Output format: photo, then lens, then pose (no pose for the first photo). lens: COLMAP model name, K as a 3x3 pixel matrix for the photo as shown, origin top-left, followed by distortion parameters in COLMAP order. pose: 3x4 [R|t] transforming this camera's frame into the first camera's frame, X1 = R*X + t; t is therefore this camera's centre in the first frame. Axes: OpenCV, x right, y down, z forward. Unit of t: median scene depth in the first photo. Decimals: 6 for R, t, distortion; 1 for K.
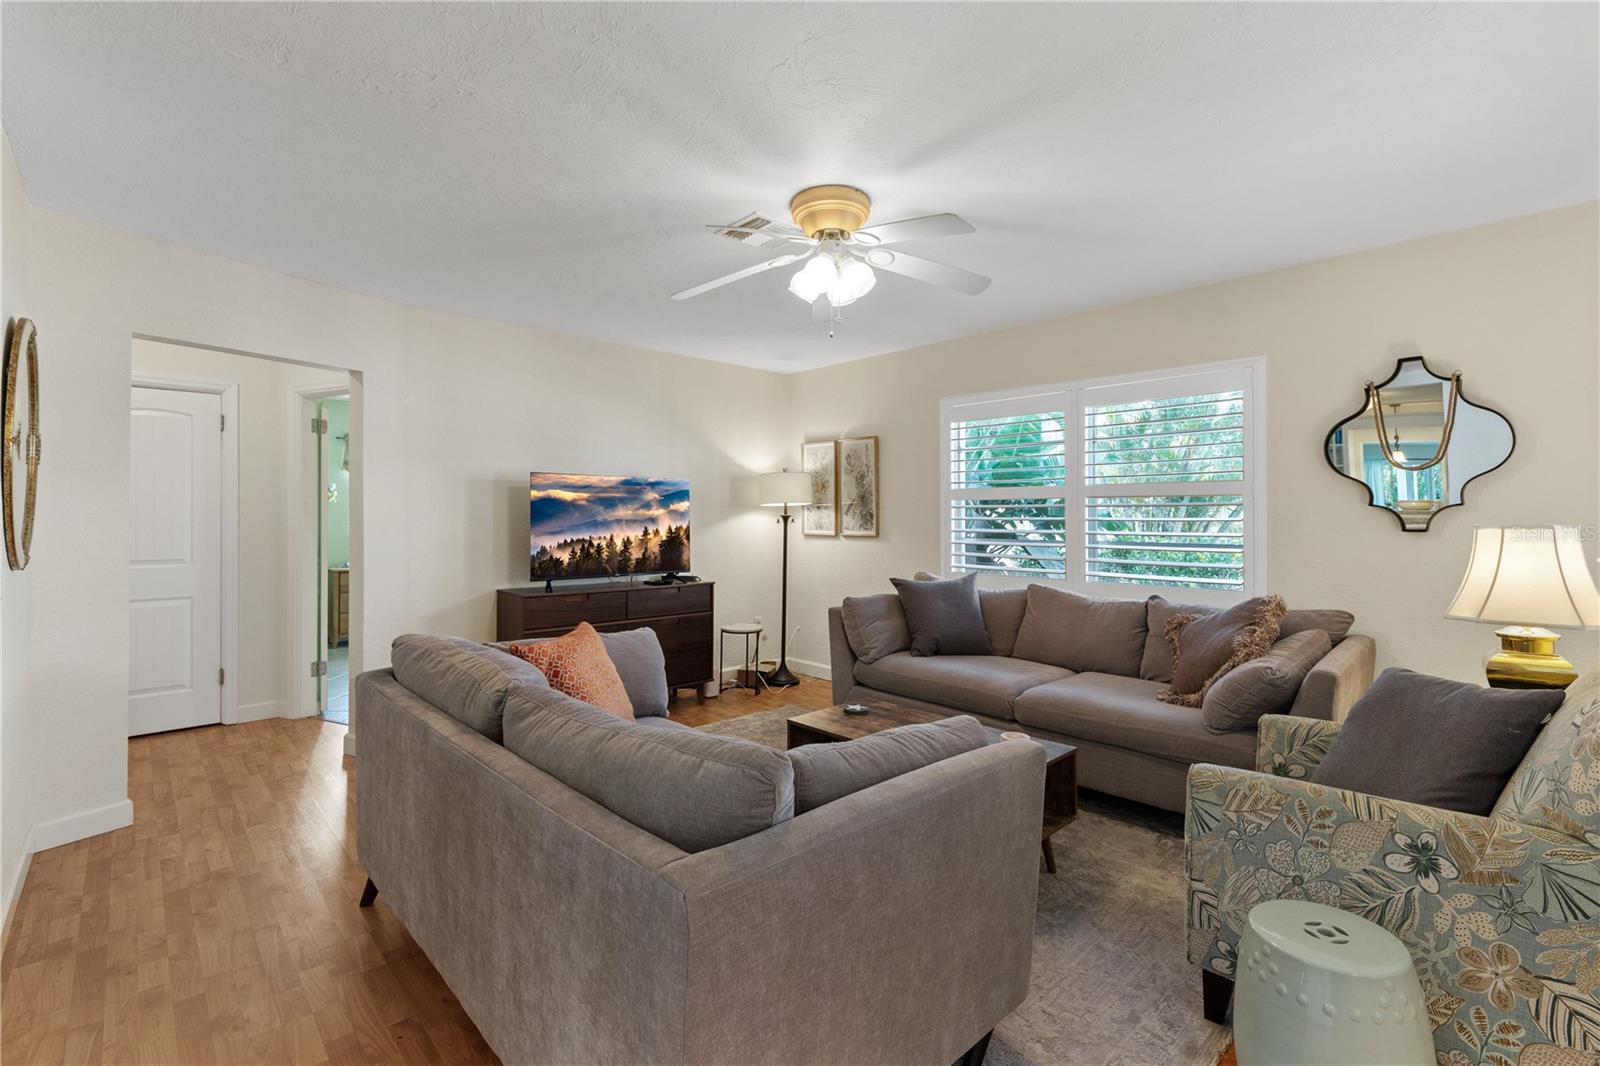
lens RADIAL K [[719.1, 0, 804.2], [0, 719.1, 521.5], [0, 0, 1]] dist [0.005431, -0.001769]
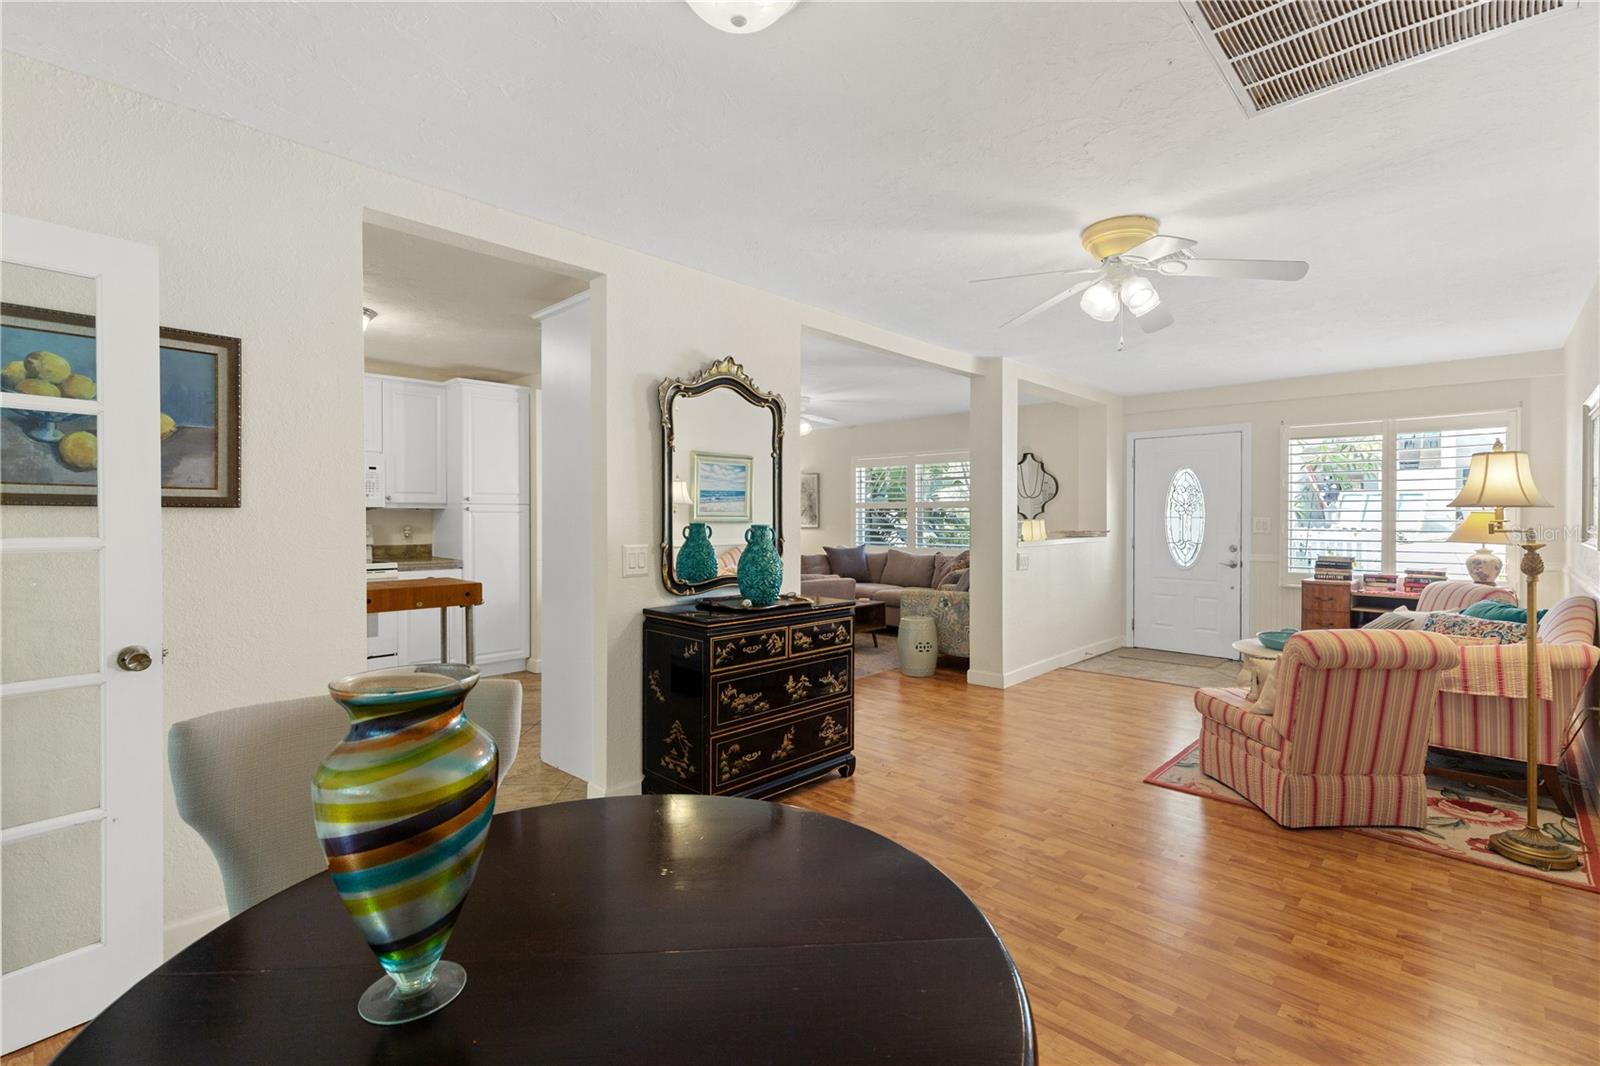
lens RADIAL K [[719.1, 0, 803.2], [0, 719.1, 520.8], [0, 0, 1]] dist [0.005431, -0.001769]
pose [[0.998358, 0.001062, 0.057273, -0.056805], [-0.000955, 0.999998, -0.001897, 0.008641], [-0.057275, 0.001839, 0.998357, -1.084449]]
